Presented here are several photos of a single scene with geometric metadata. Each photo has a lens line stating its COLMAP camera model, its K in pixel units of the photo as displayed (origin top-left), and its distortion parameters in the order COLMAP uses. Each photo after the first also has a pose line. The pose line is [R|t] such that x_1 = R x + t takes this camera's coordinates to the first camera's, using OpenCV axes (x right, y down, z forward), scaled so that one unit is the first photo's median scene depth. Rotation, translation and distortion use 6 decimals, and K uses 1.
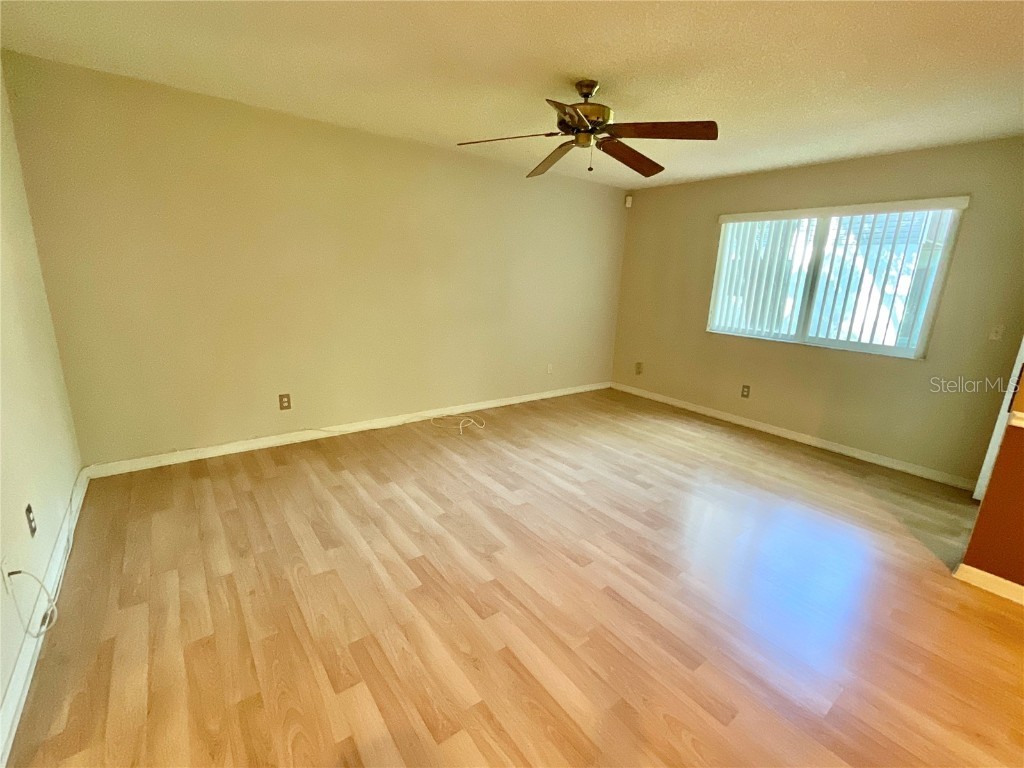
lens RADIAL K [[436.6, 0, 522.1], [0, 436.6, 385.1], [0, 0, 1]] dist [0.002231, 0.000768]
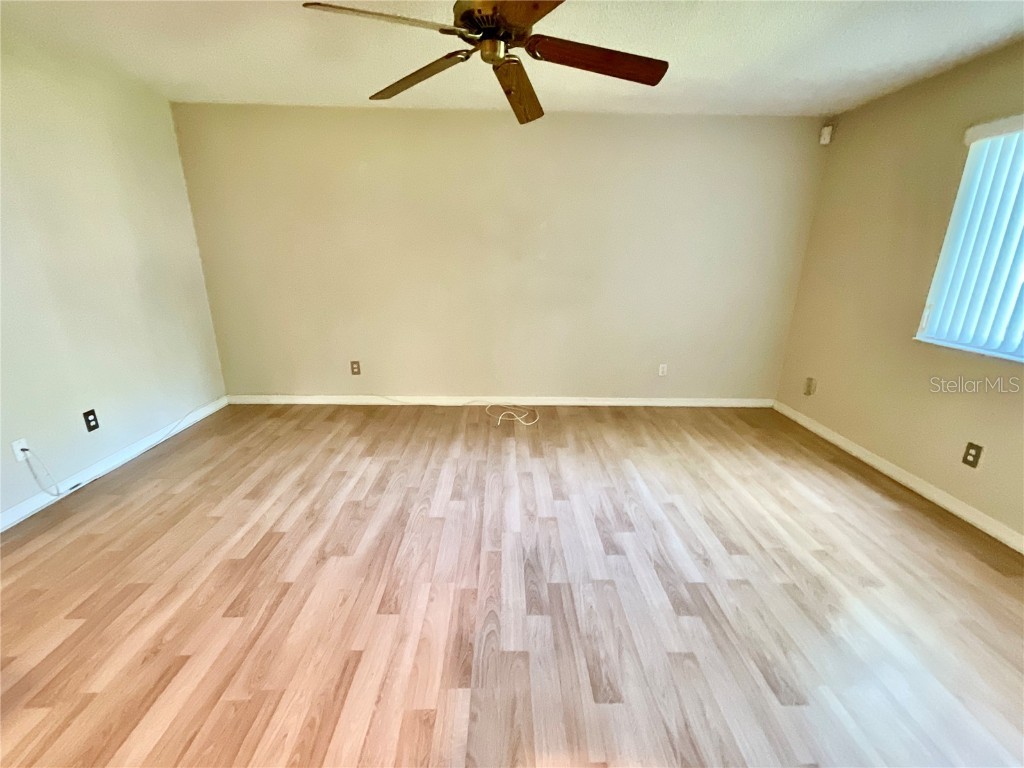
lens RADIAL K [[436.6, 0, 522.1], [0, 436.6, 385.1], [0, 0, 1]] dist [0.002231, 0.000768]
pose [[0.812506, 0.142421, -0.565287, 0.485588], [-0.125983, 0.989681, 0.068266, -0.052345], [0.569177, 0.015749, 0.822064, 0.324375]]
